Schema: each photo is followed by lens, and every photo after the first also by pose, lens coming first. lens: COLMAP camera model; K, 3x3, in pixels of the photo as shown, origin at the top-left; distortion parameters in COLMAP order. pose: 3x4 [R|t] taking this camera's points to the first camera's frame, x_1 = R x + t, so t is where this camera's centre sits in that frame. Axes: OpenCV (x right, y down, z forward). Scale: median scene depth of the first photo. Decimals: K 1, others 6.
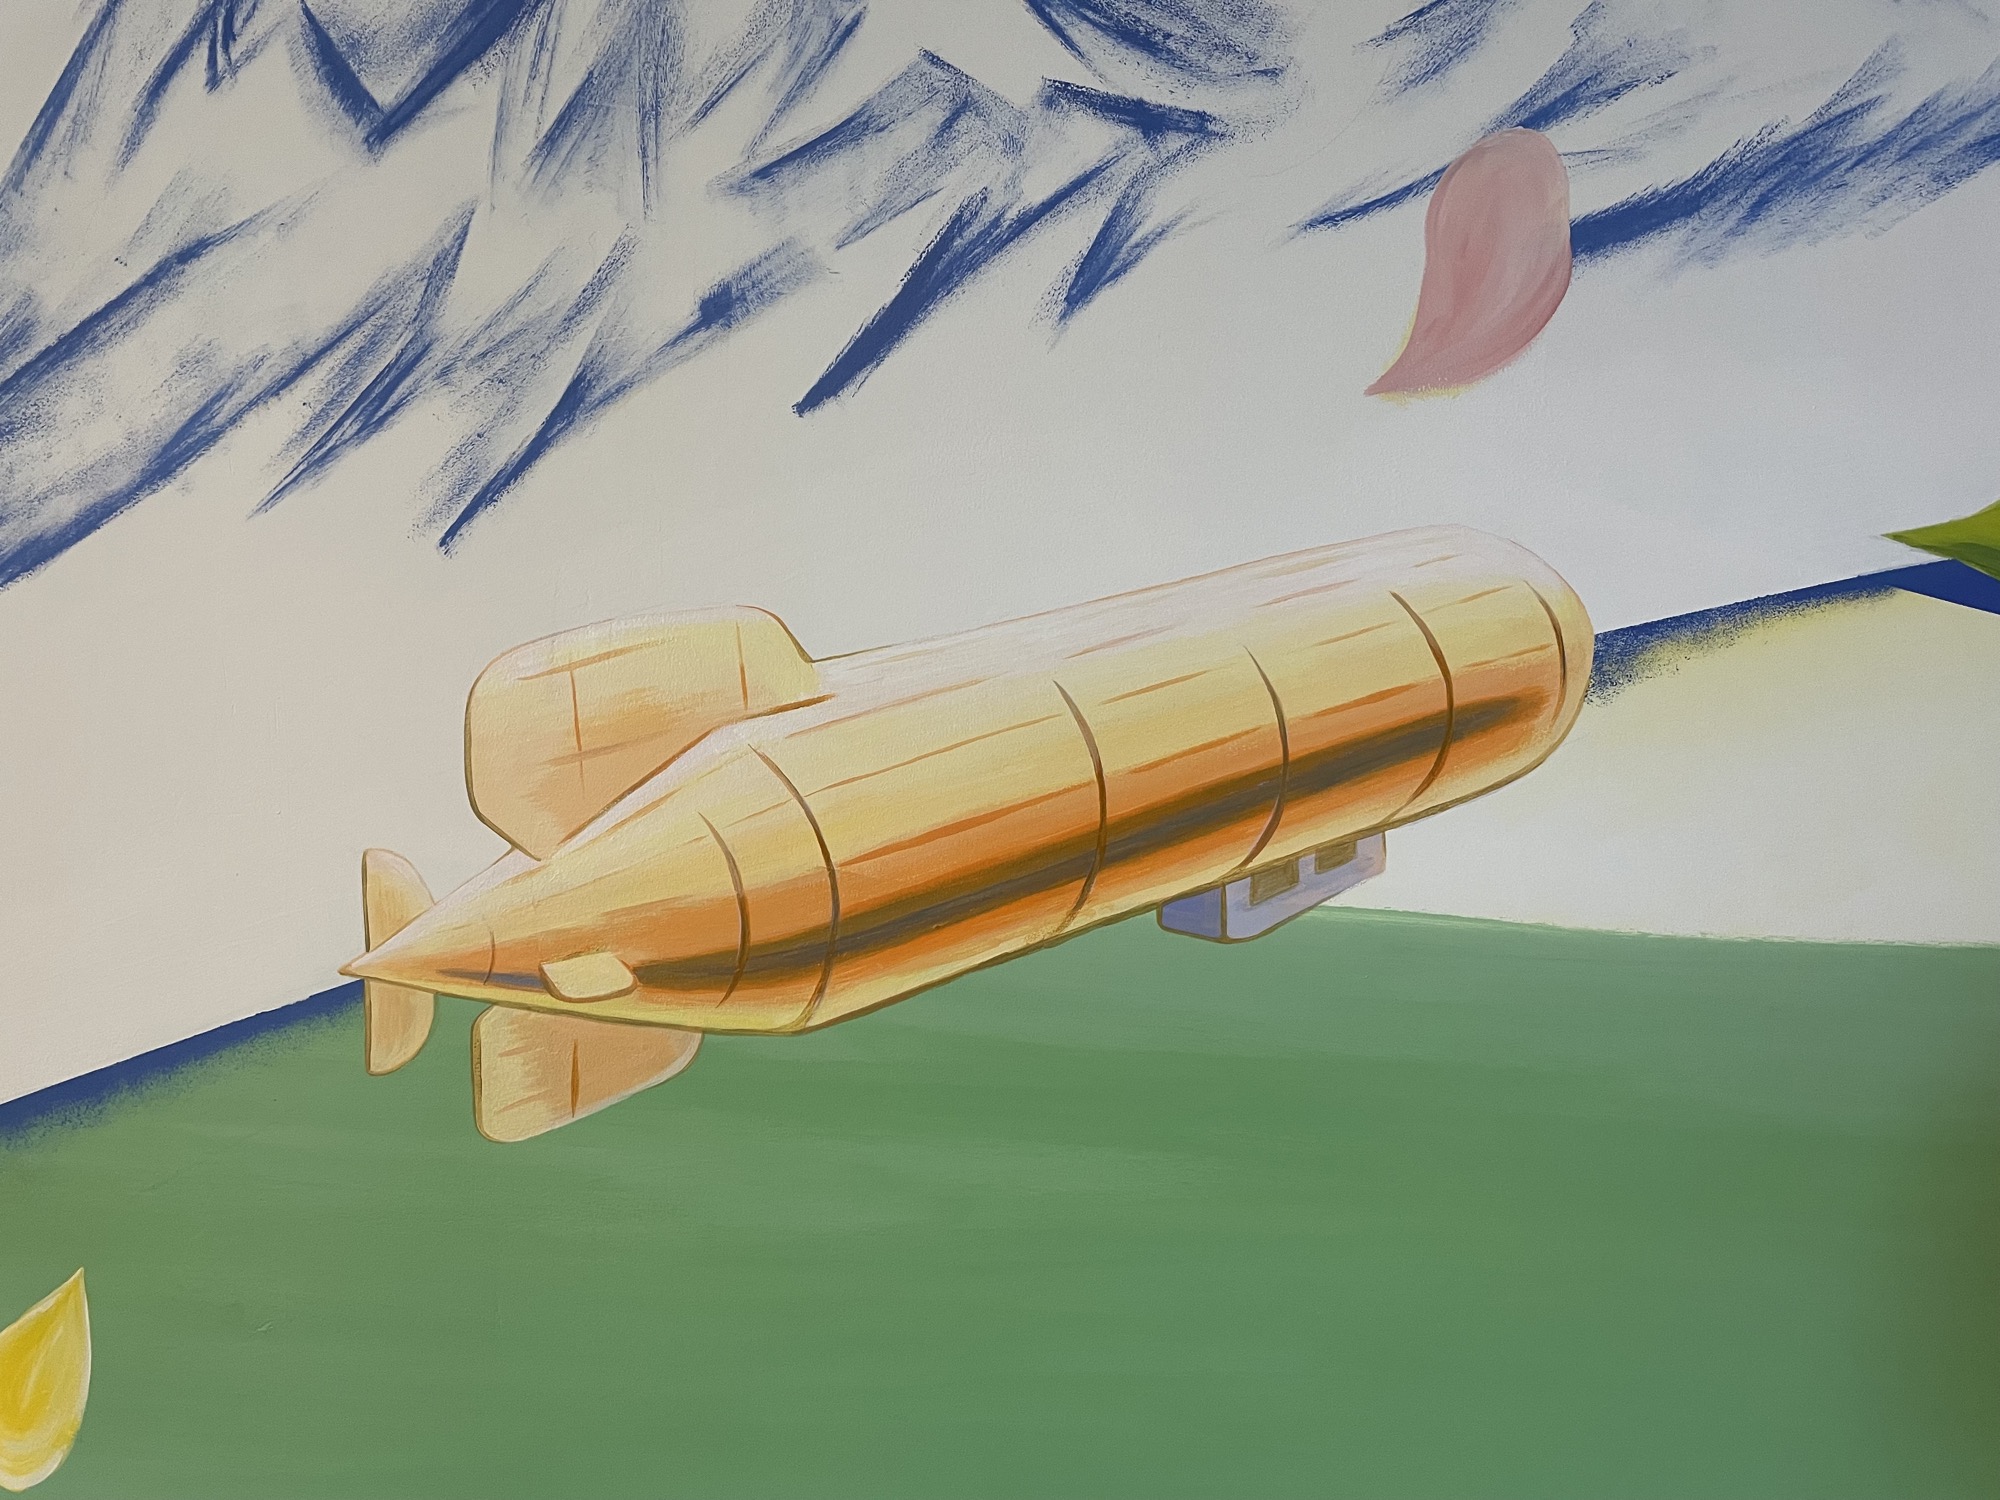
lens RADIAL K [[1507.3, 0, 1000.4], [0, 1507.3, 749.3], [0, 0, 1]] dist [0.072726, -0.091435]
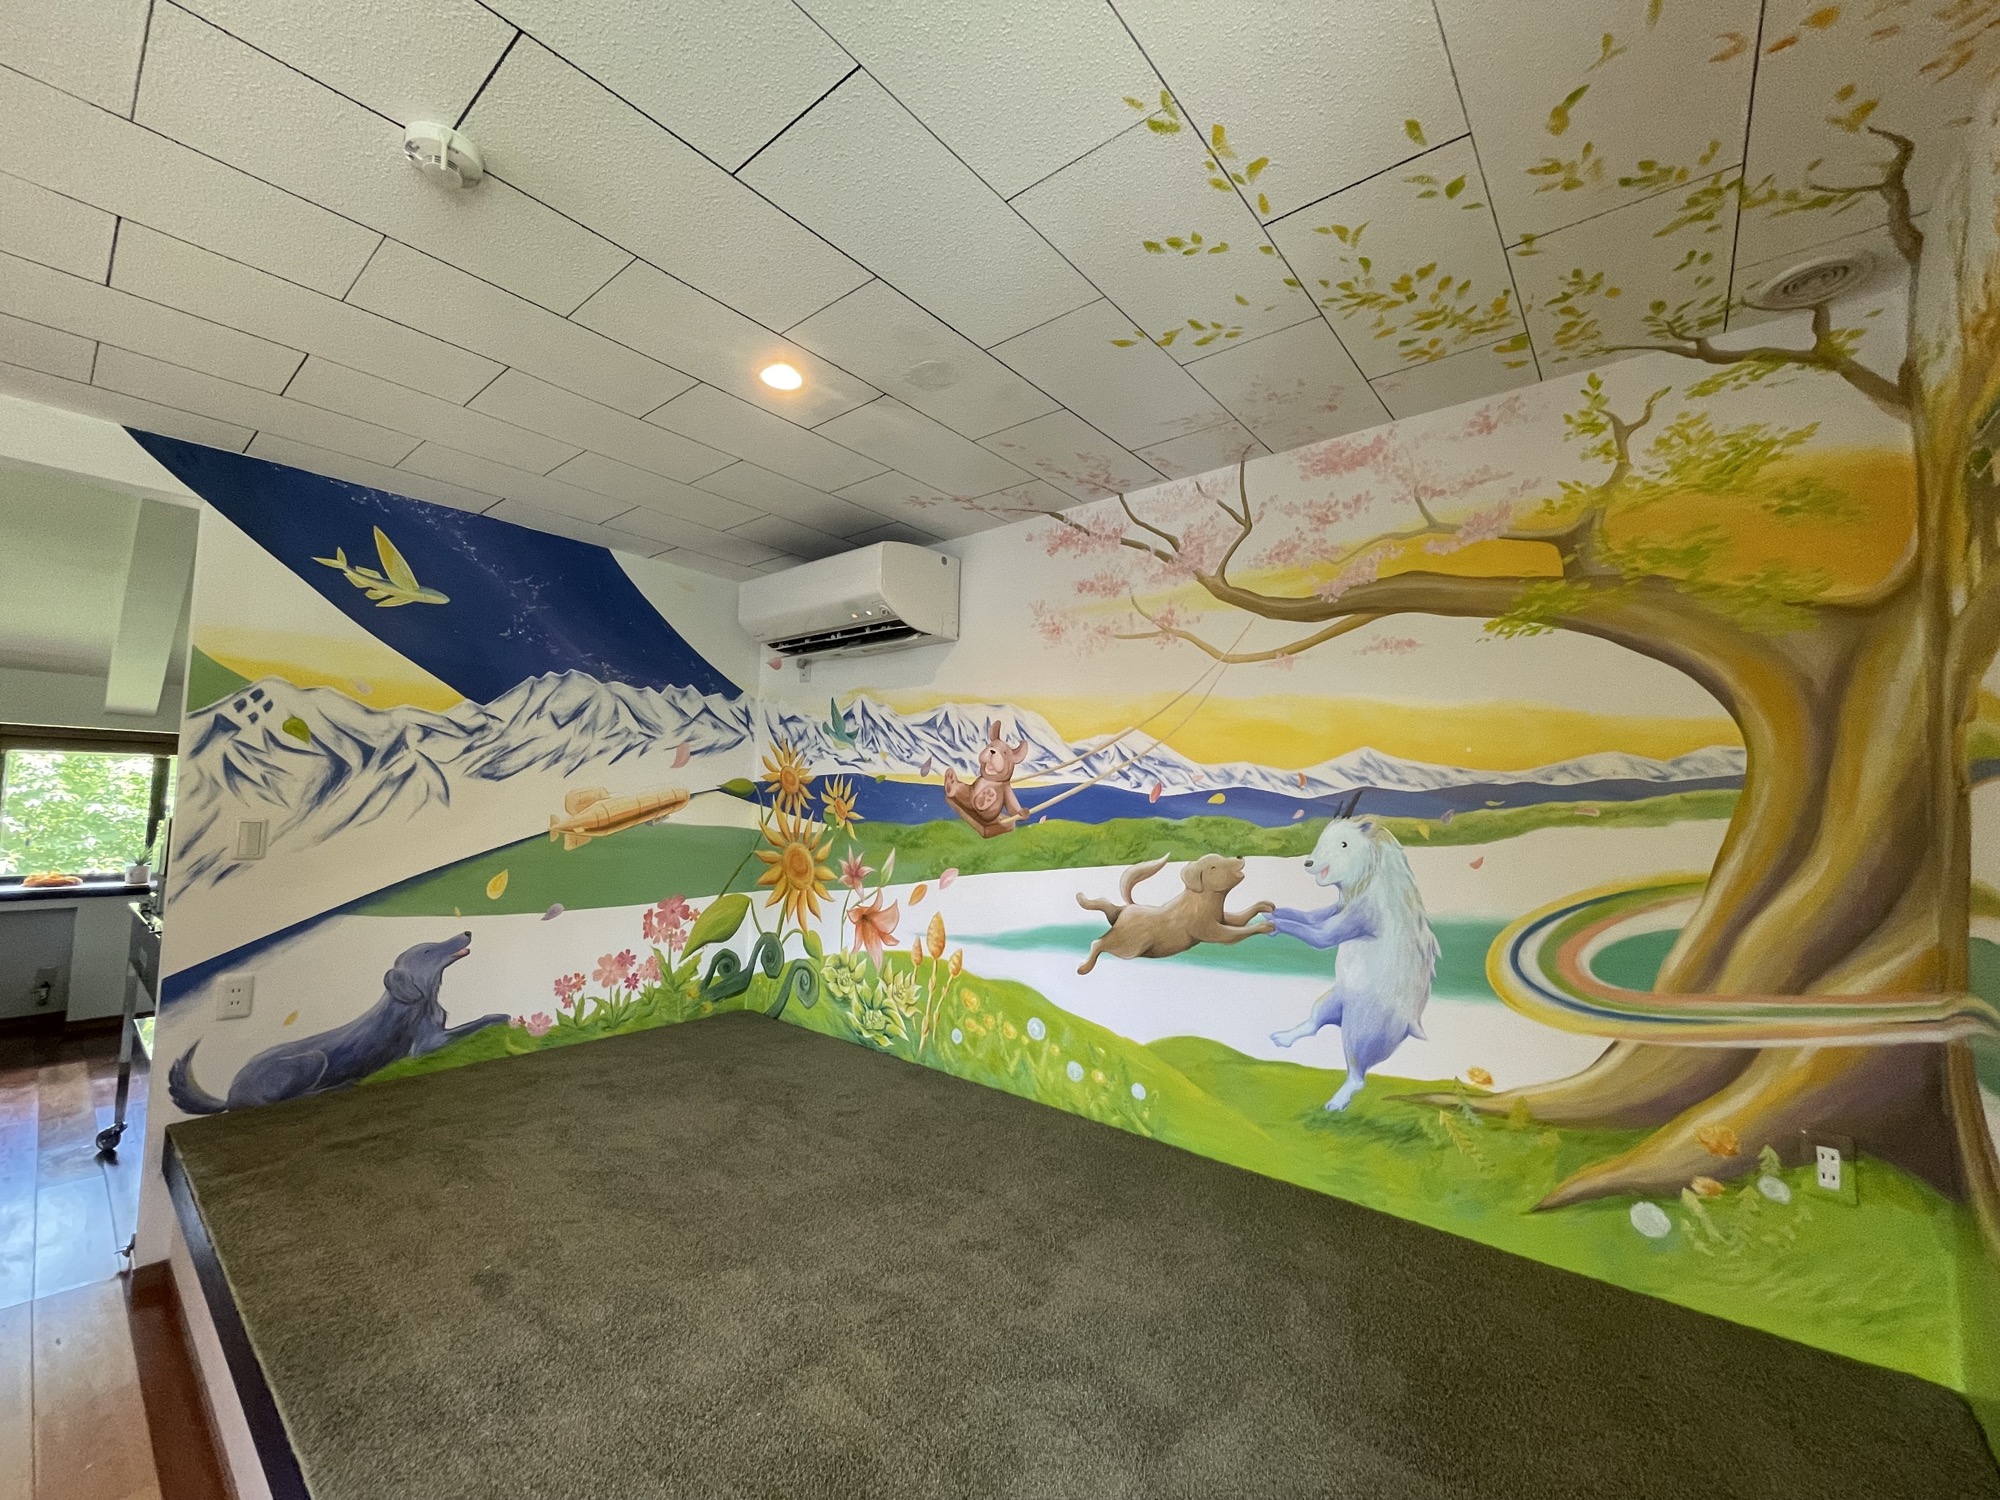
lens RADIAL K [[806.3, 0, 1001.2], [0, 806.3, 750.3], [0, 0, 1]] dist [-0.002849, -0.000267]
pose [[0.580642, 0.080459, 0.810174, -2.578613], [-0.021291, 0.996265, -0.083680, 0.033275], [-0.813880, 0.031339, 0.580187, -3.524115]]
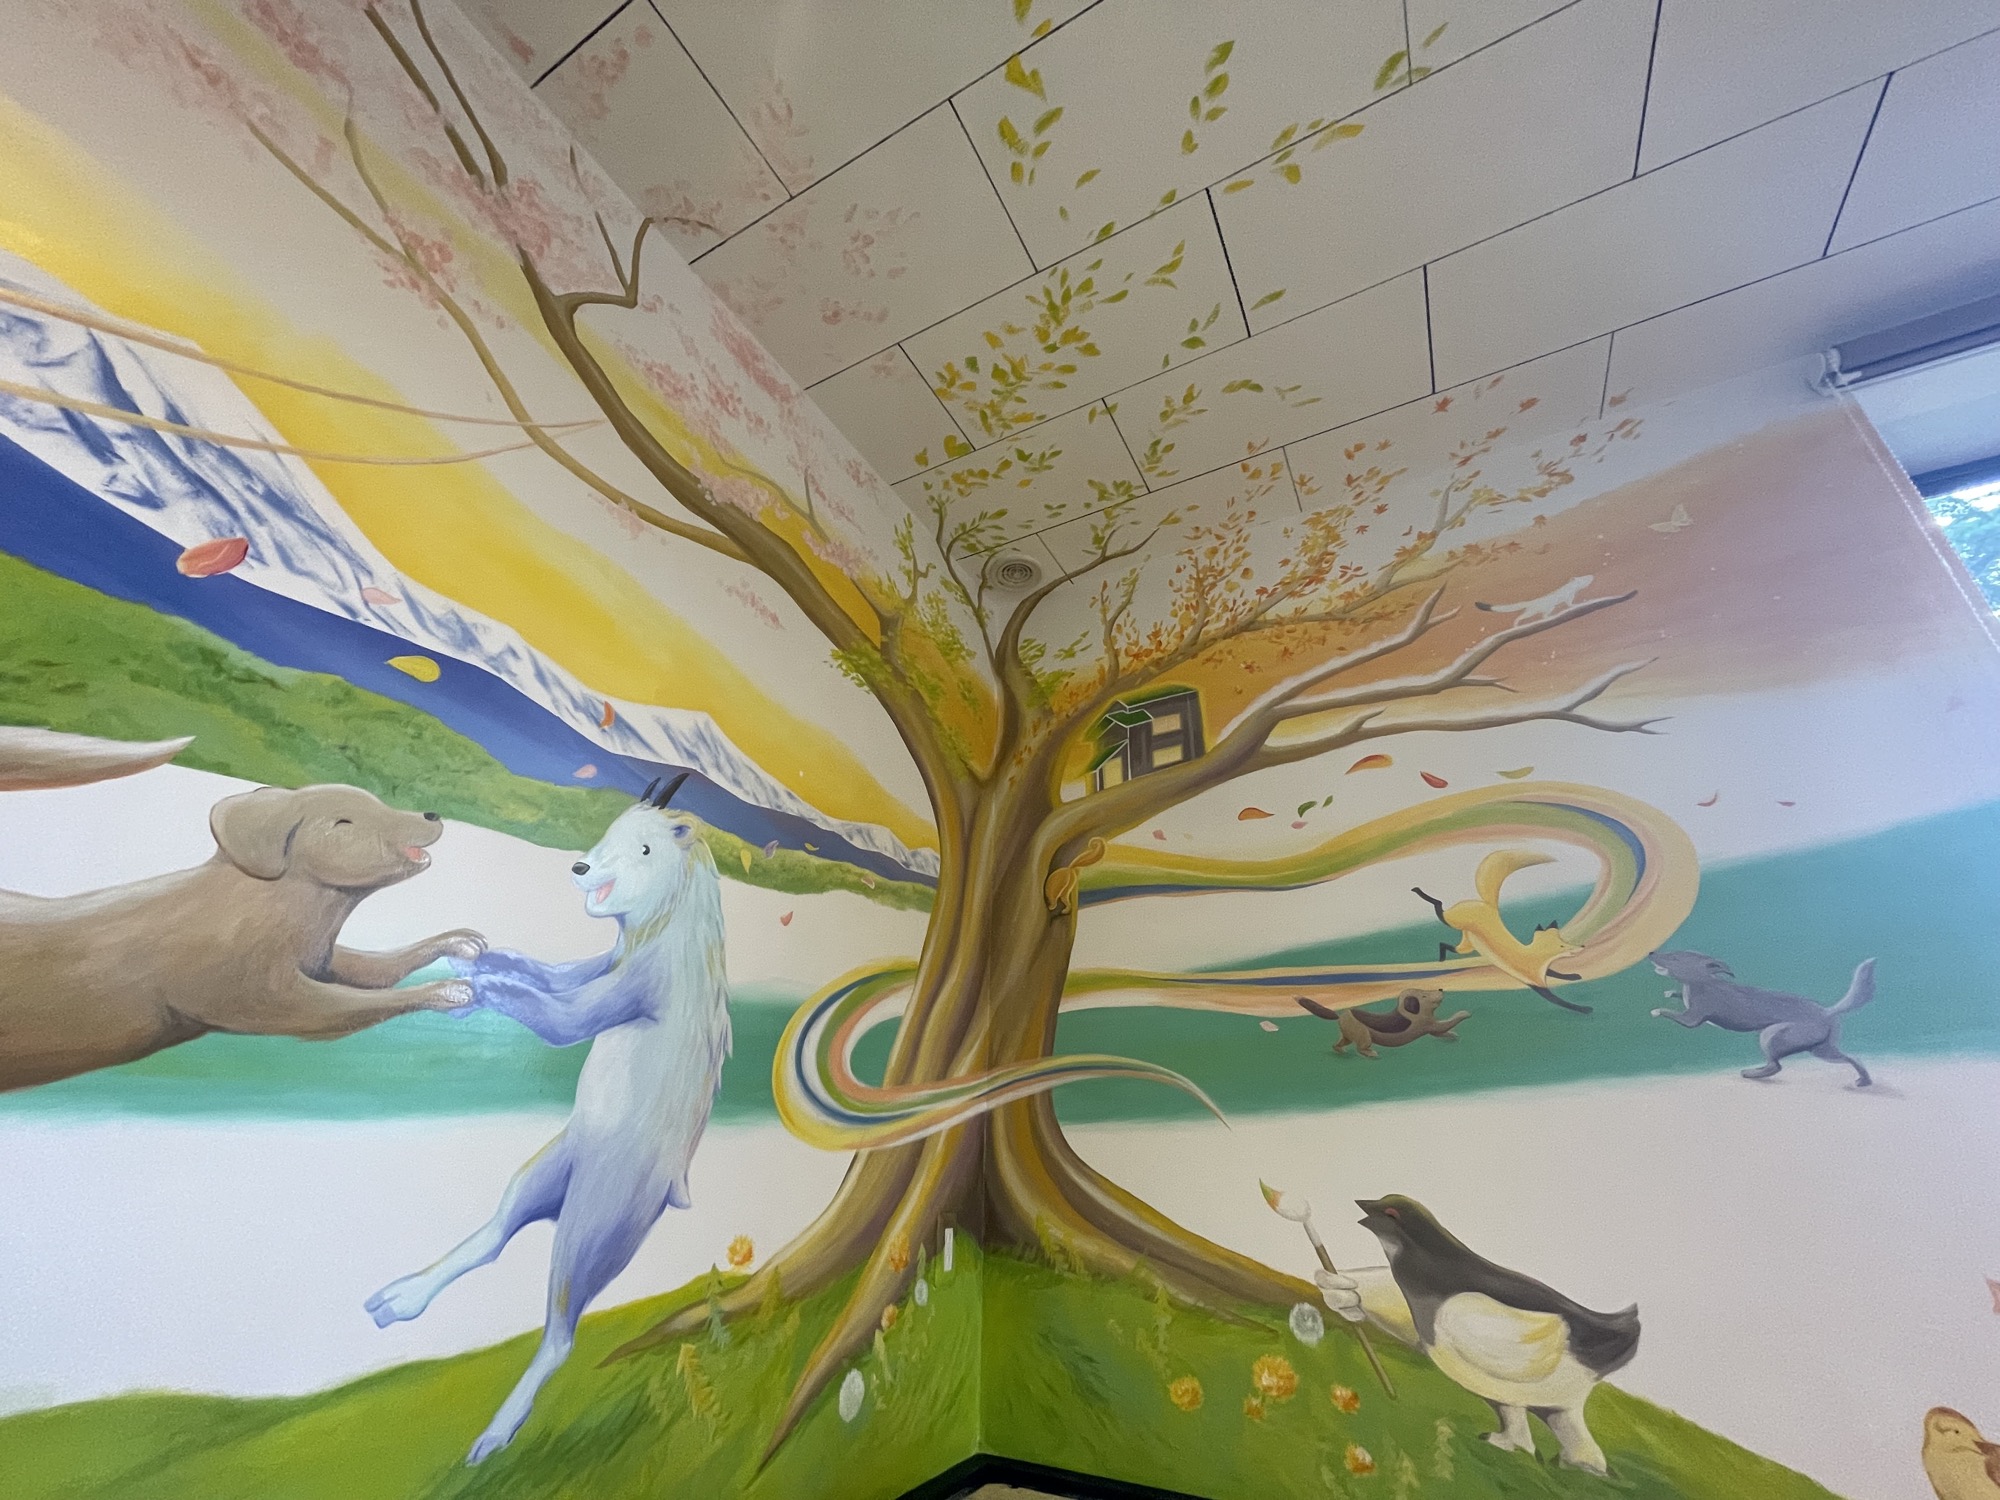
lens RADIAL K [[806.3, 0, 999.6], [0, 806.3, 750.7], [0, 0, 1]] dist [-0.002849, -0.000267]
pose [[-0.910099, 0.178310, 0.374067, -0.734314], [-0.004804, 0.898089, -0.439788, 0.643512], [-0.414364, -0.402047, -0.816493, -1.692249]]
